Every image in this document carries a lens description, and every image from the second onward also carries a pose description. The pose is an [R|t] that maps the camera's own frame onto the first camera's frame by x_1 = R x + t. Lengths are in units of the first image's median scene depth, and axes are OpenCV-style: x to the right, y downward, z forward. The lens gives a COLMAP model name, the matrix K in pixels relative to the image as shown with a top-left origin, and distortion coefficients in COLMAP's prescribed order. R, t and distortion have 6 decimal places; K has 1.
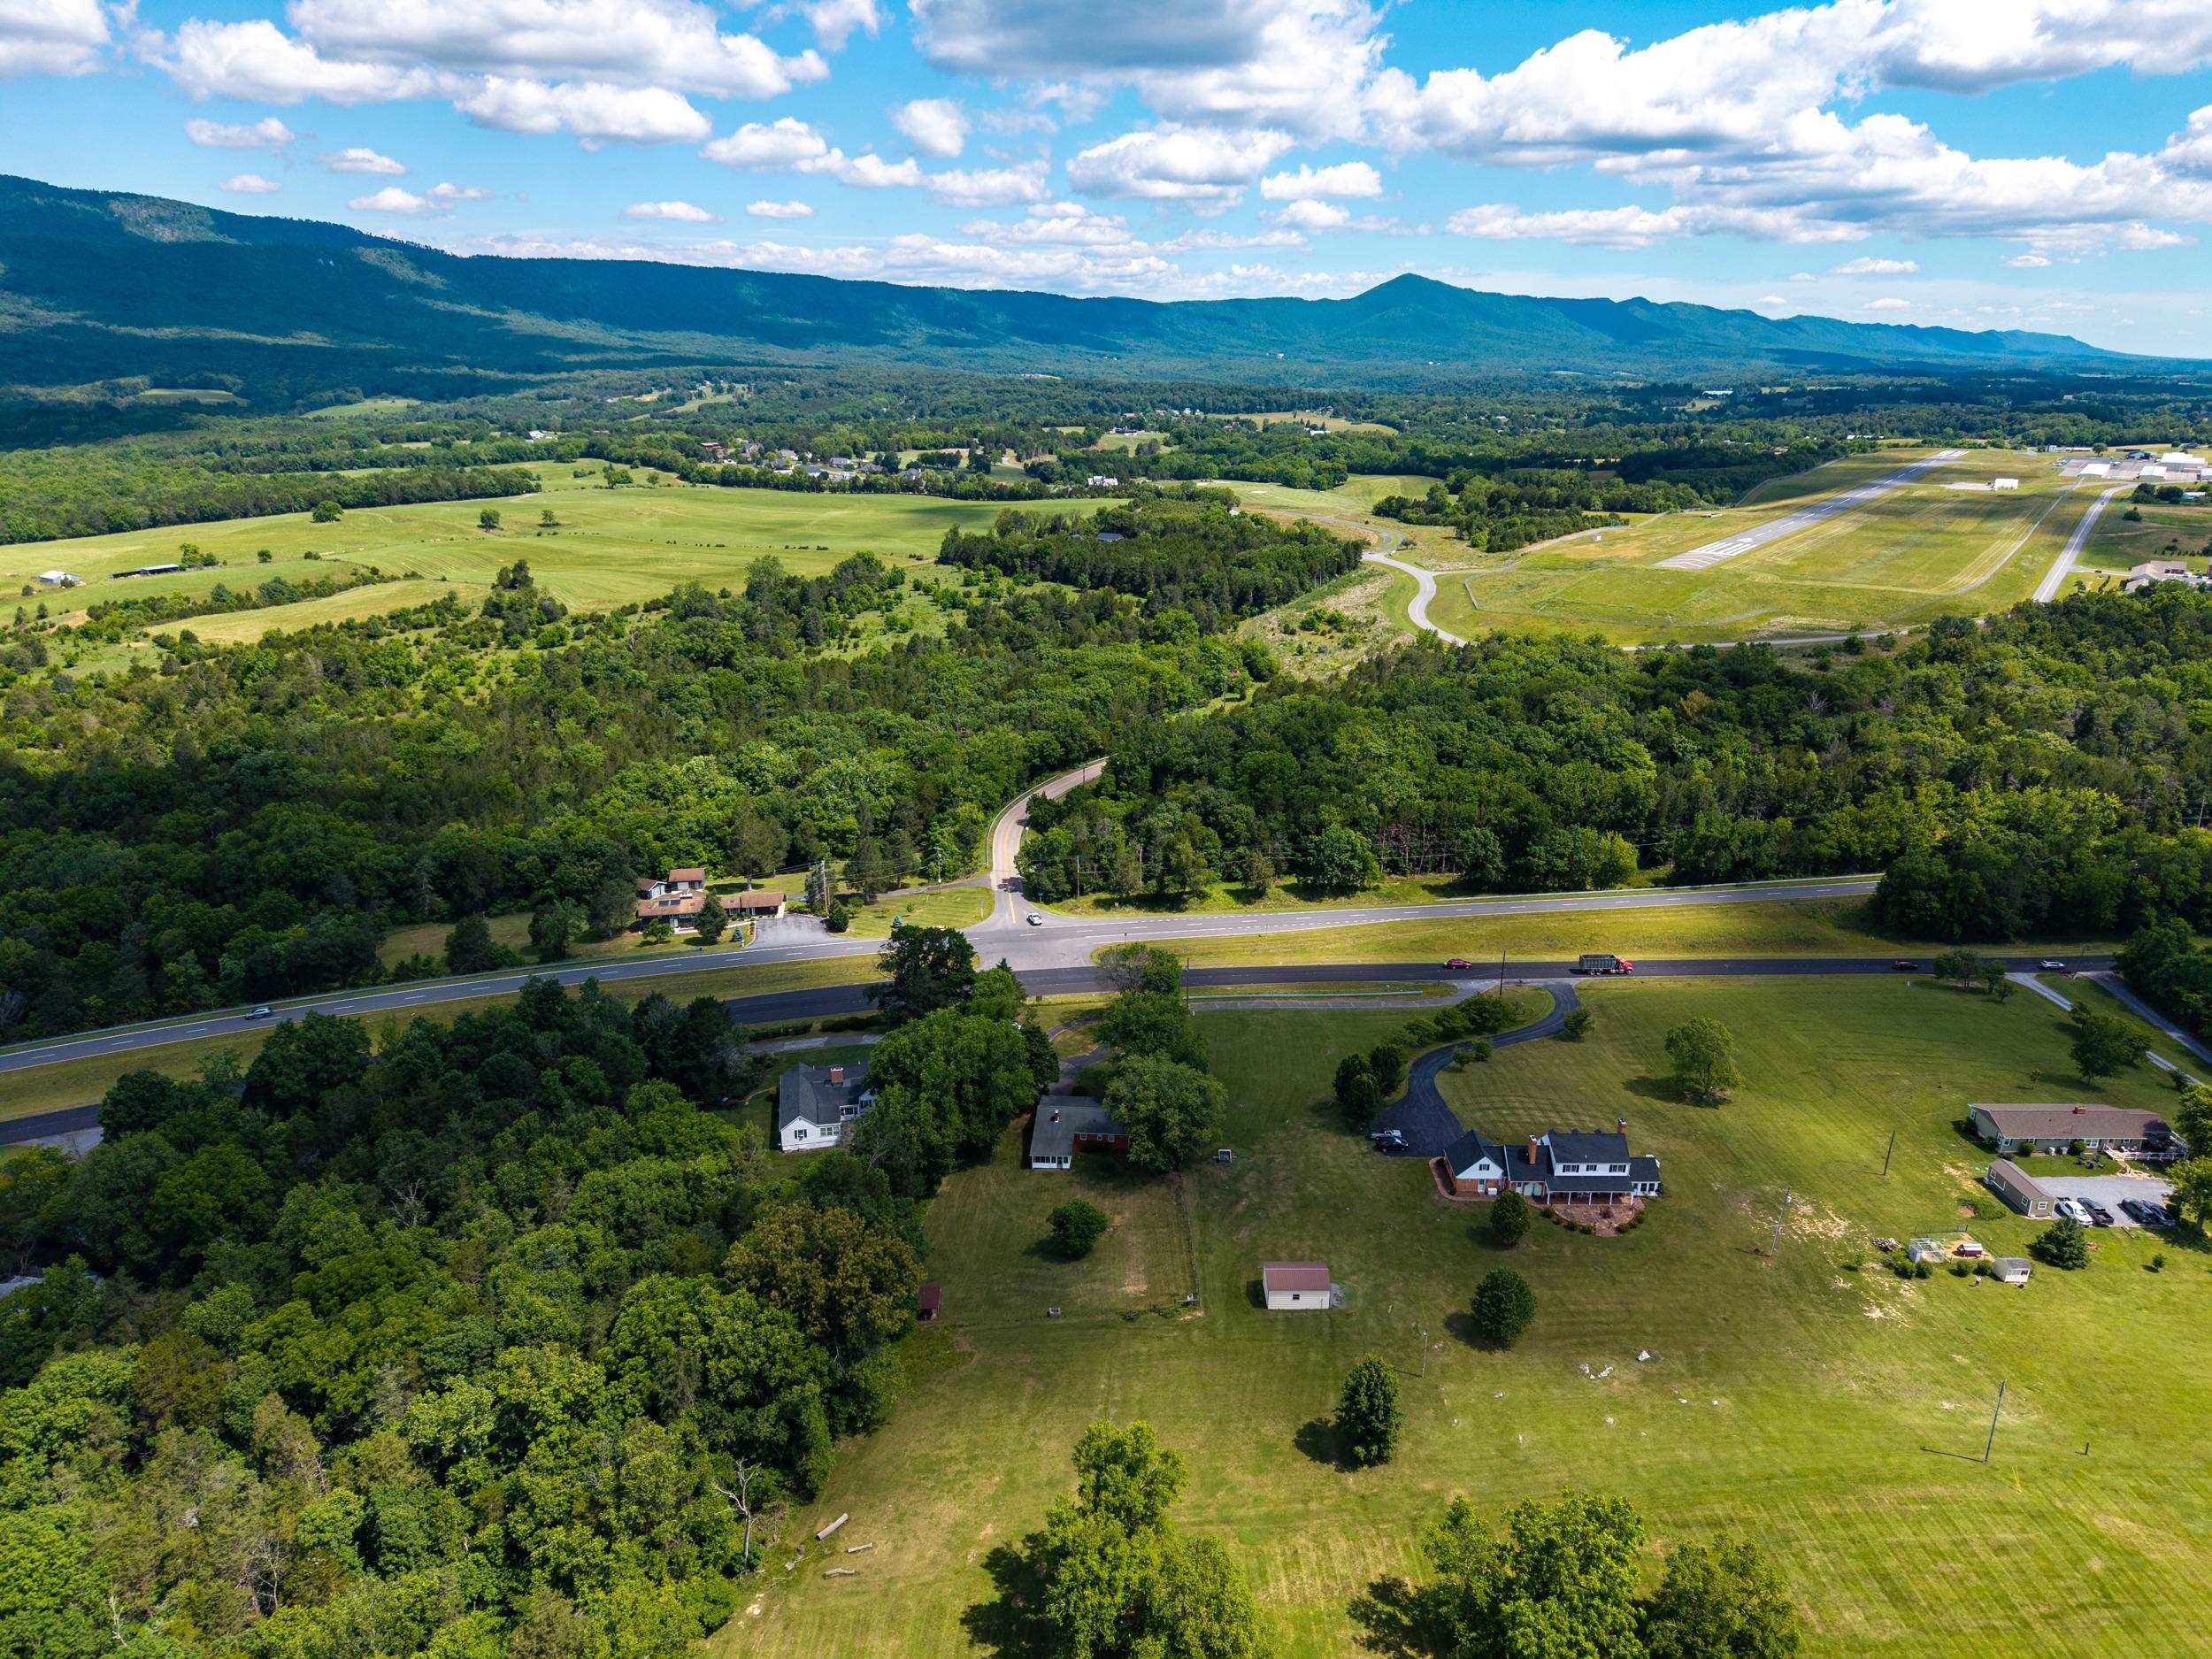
lens RADIAL K [[1474.7, 0, 1110.2], [0, 1474.7, 834.8], [0, 0, 1]] dist [0.005705, -0.012996]
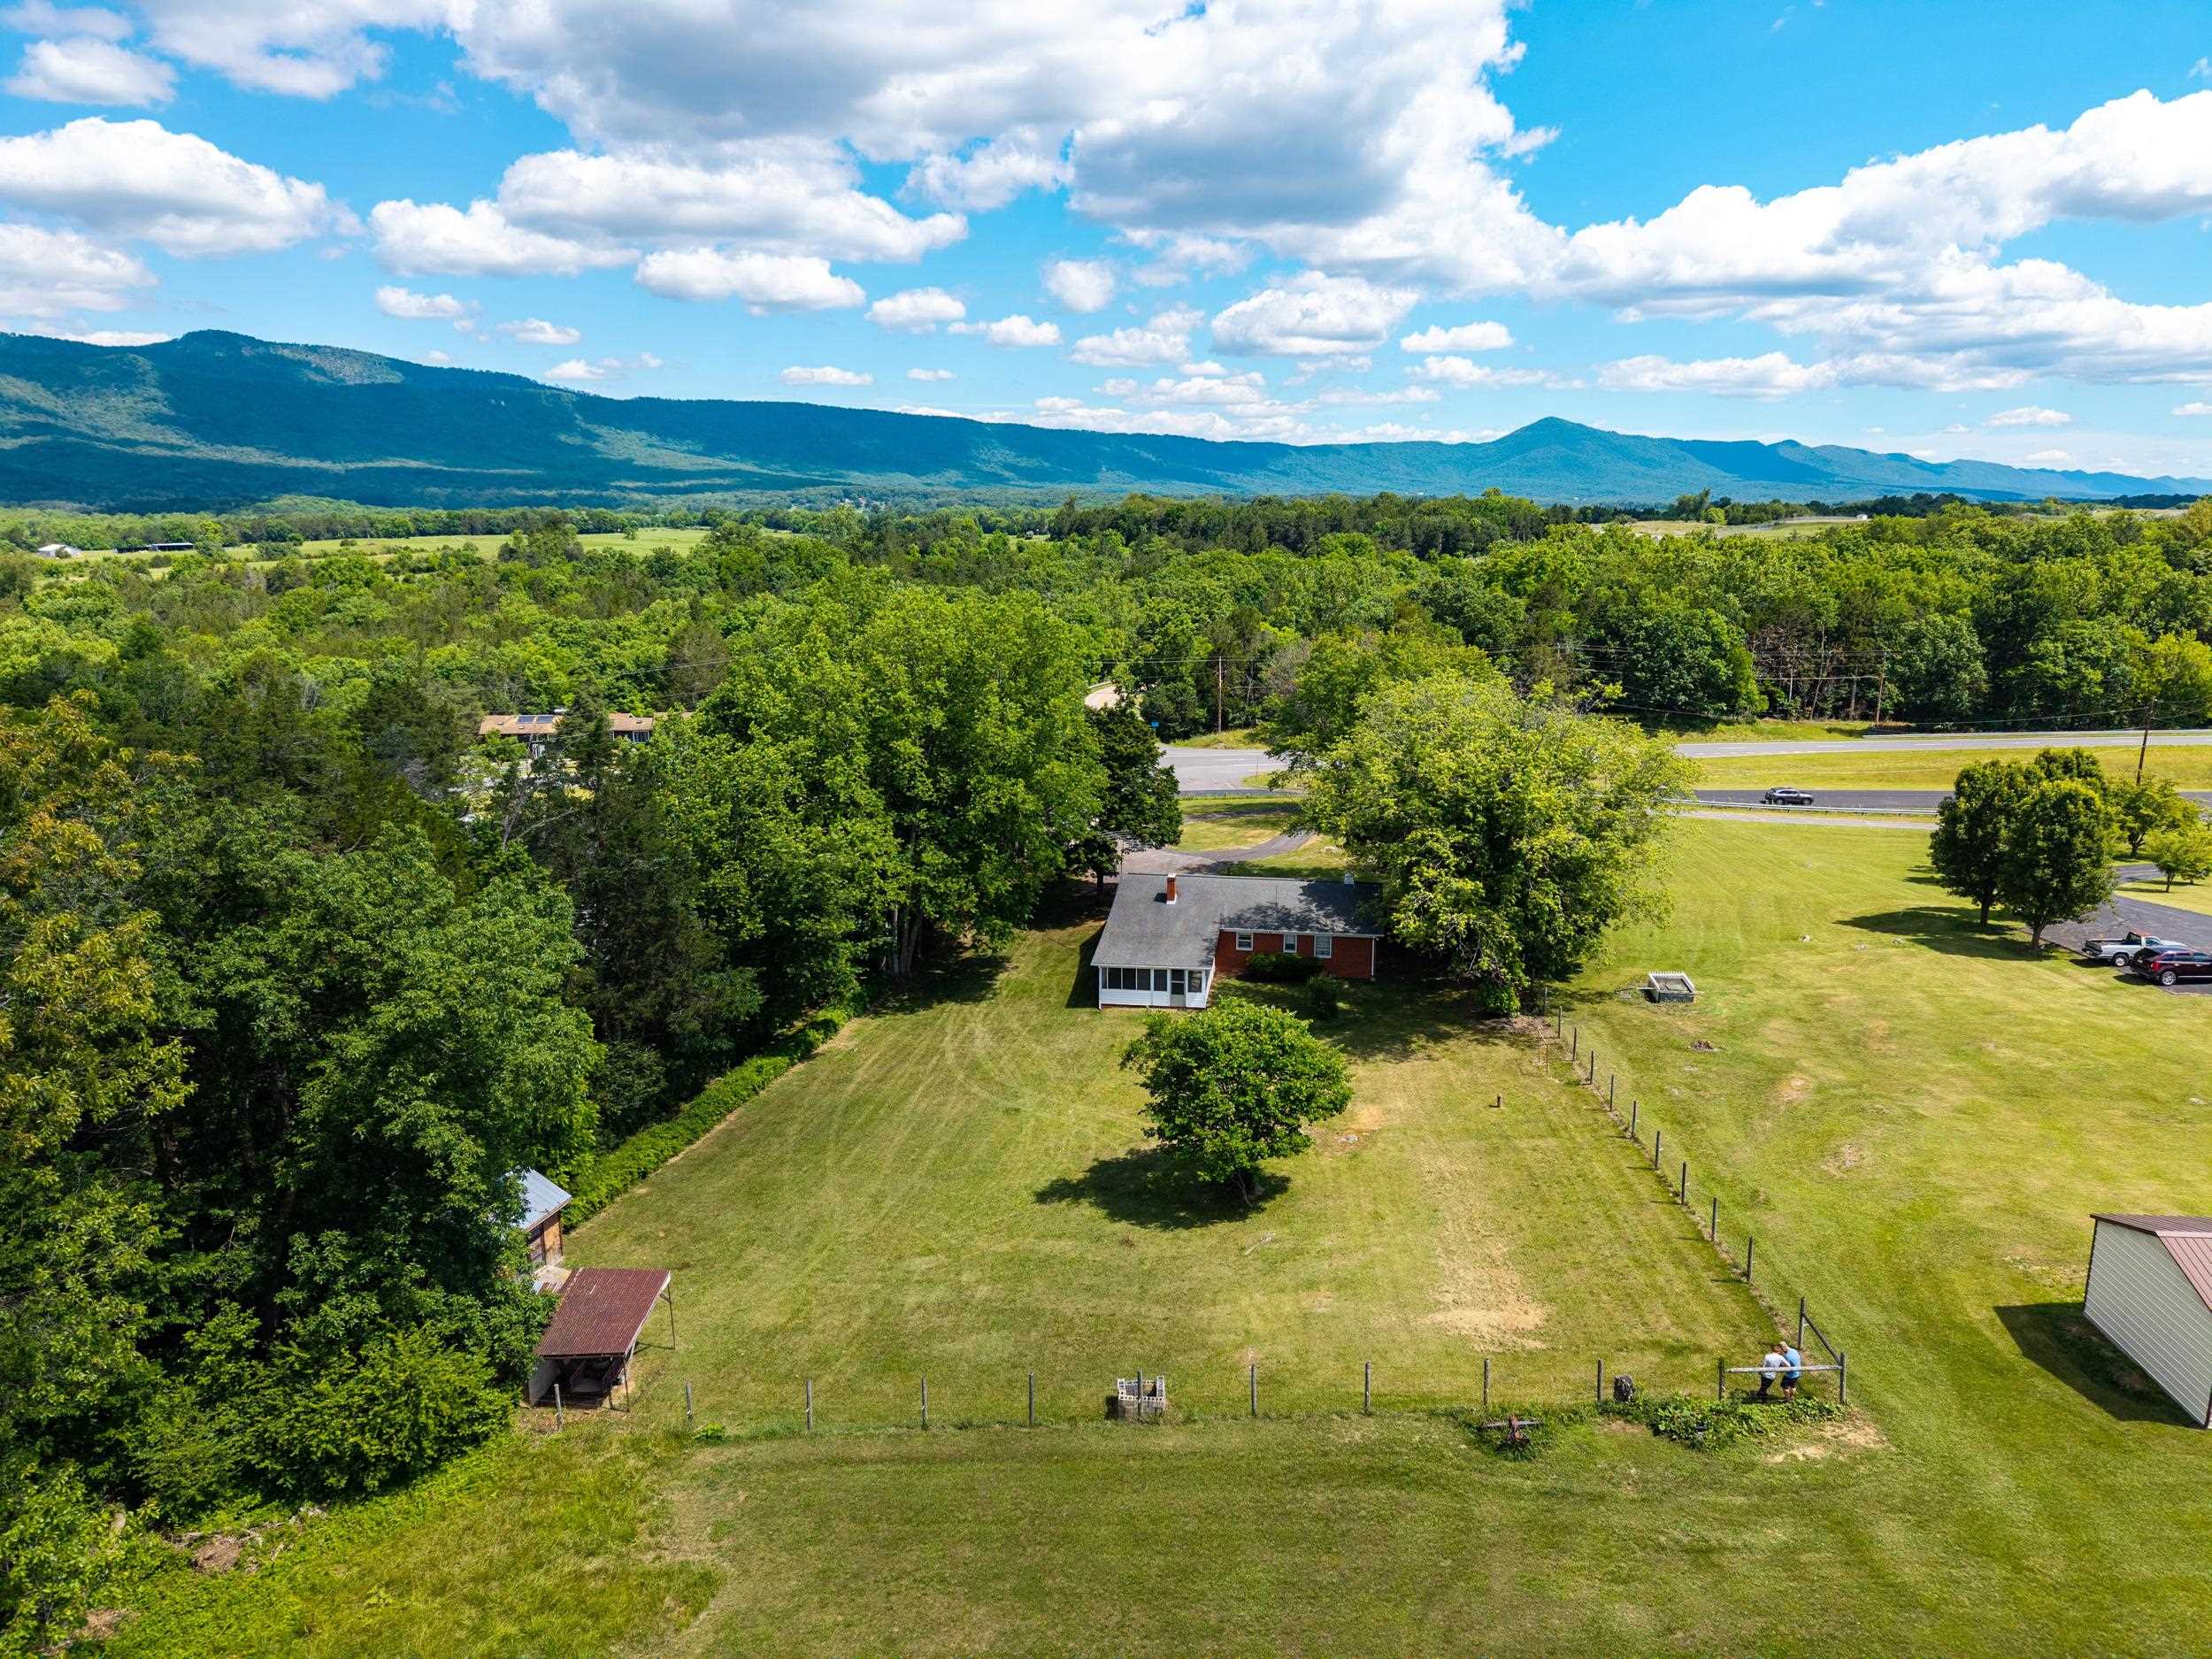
lens RADIAL K [[1474.7, 0, 1110.5], [0, 1474.7, 822.5], [0, 0, 1]] dist [0.005705, -0.012996]
pose [[0.995977, 0.016495, -0.088073, -0.003703], [-0.026146, 0.993634, -0.109584, 0.040279], [0.085704, 0.111446, 0.990068, 0.118535]]
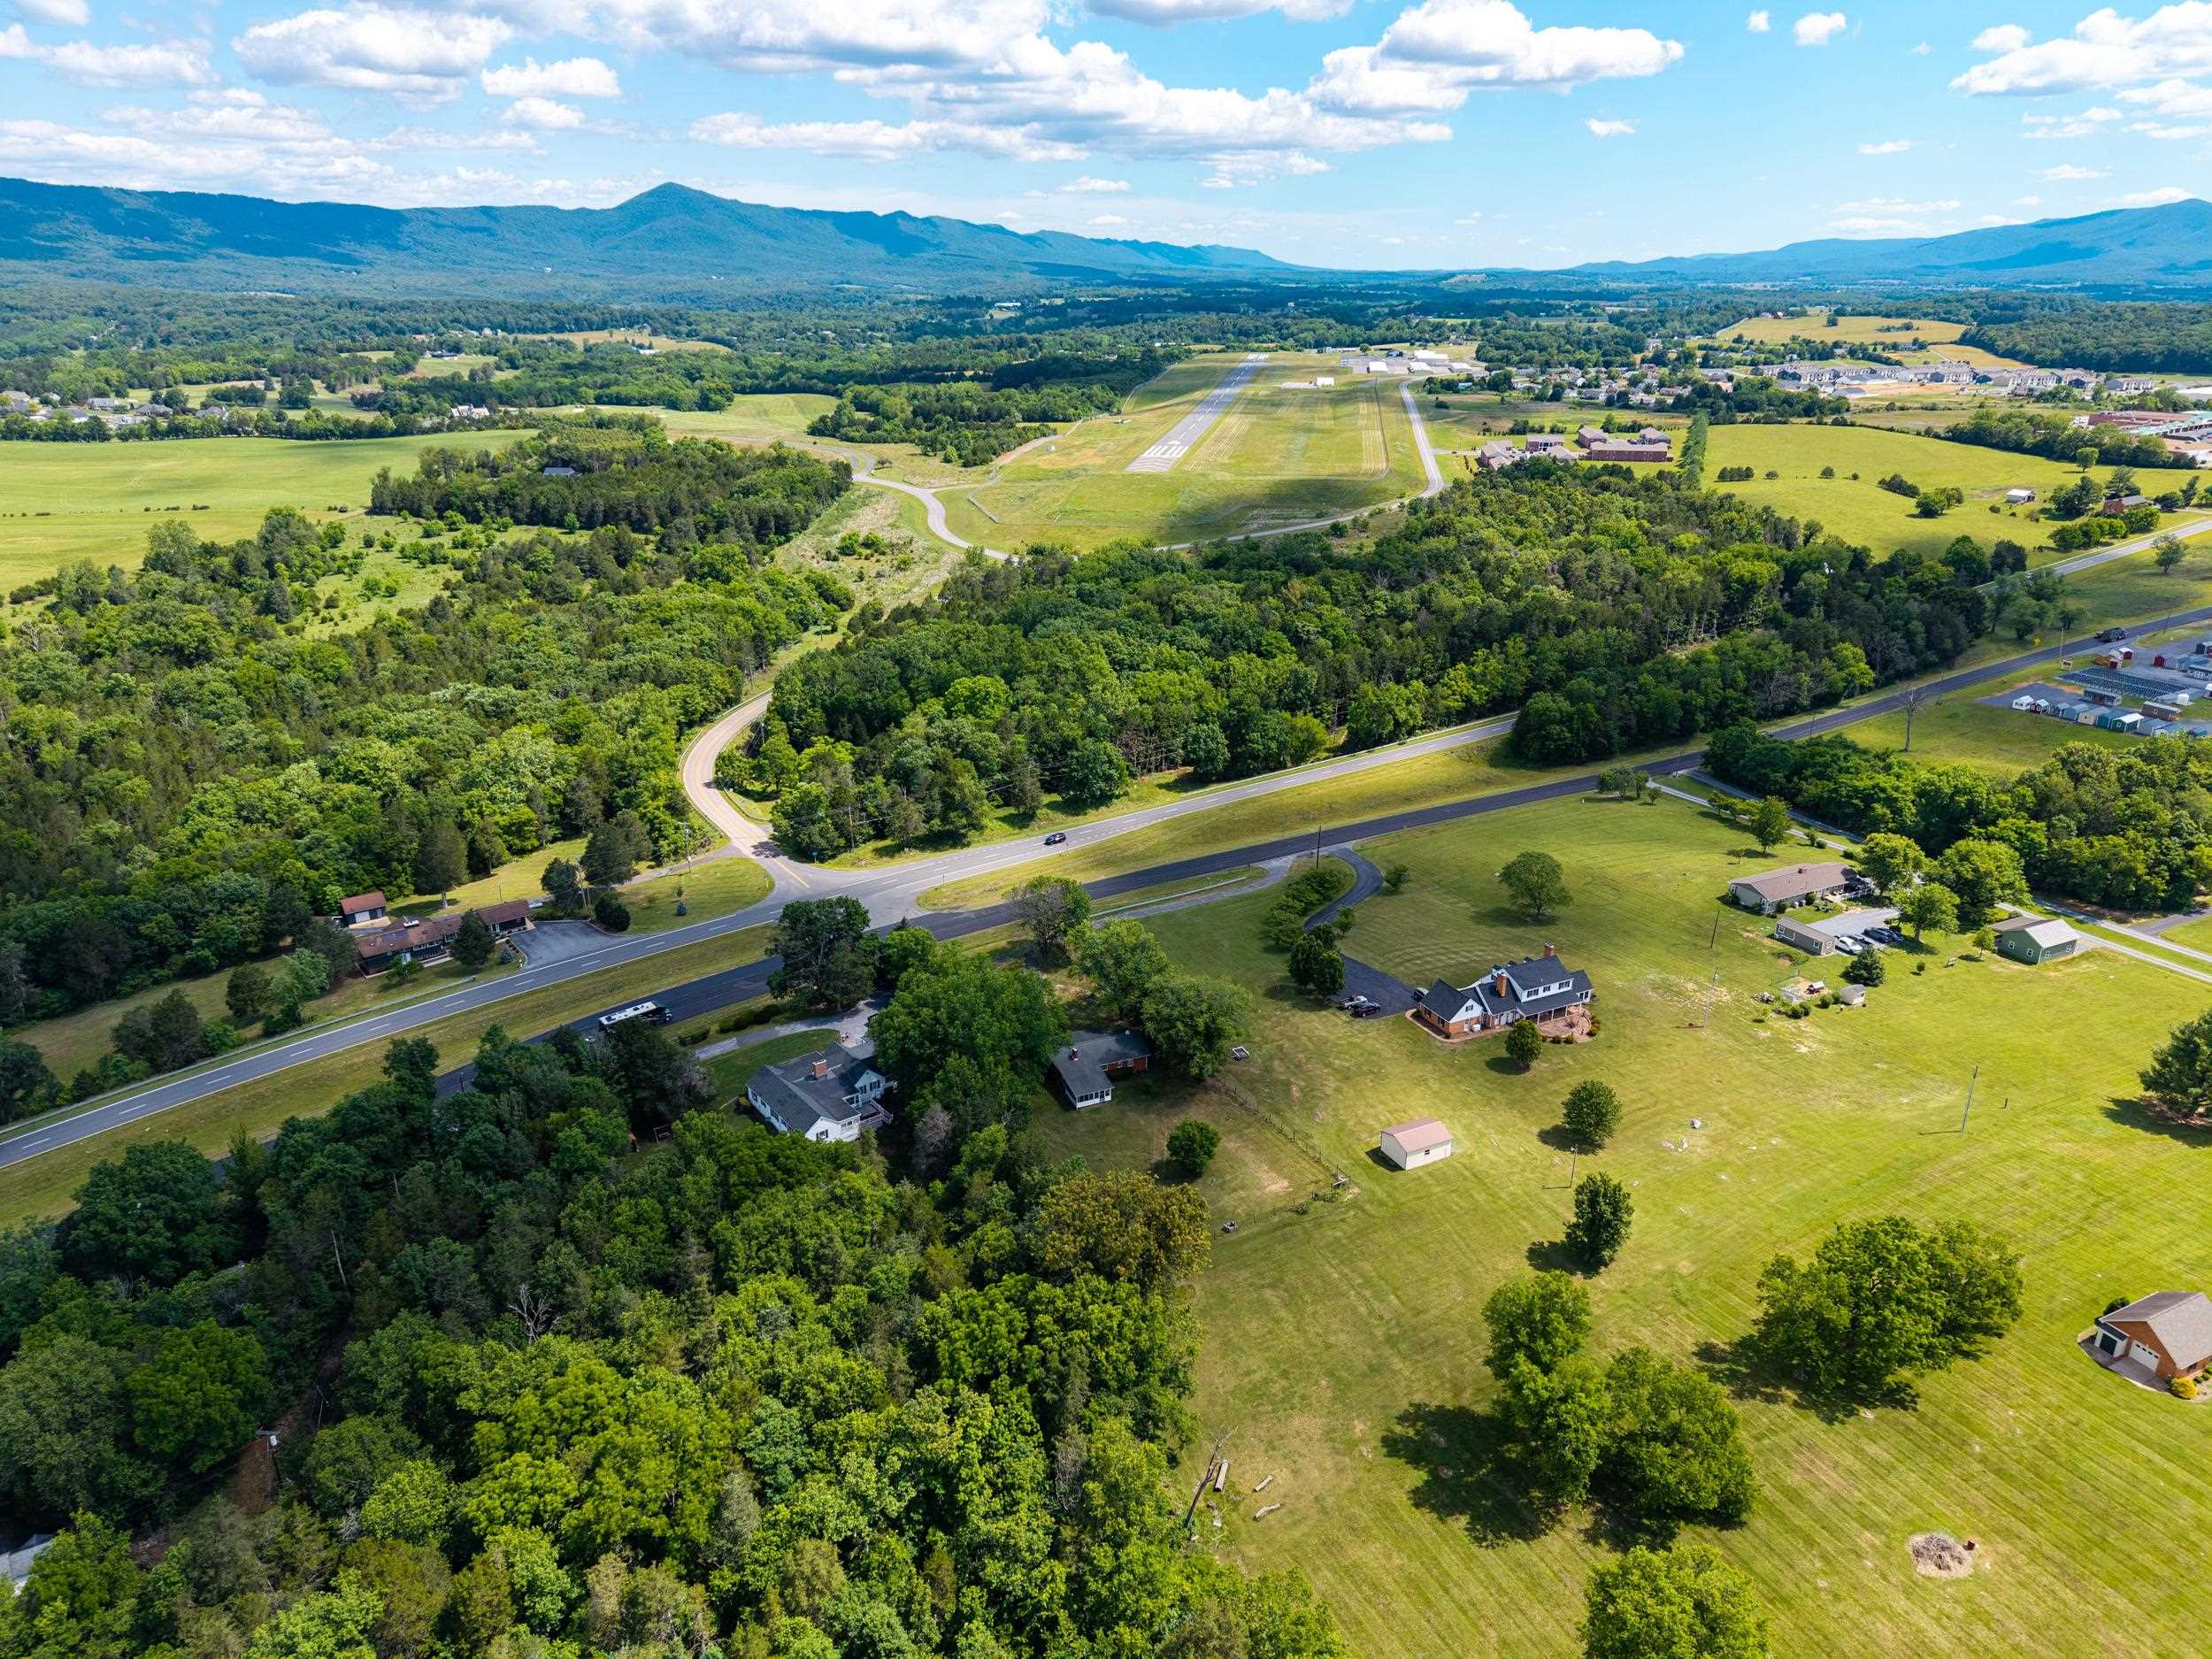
lens RADIAL K [[1474.7, 0, 1111.8], [0, 1474.7, 831.8], [0, 0, 1]] dist [0.005705, -0.012996]
pose [[0.892286, -0.161136, 0.421736, -0.076405], [0.139599, 0.986833, 0.081690, -0.006584], [-0.429346, -0.014017, 0.903031, 0.017509]]
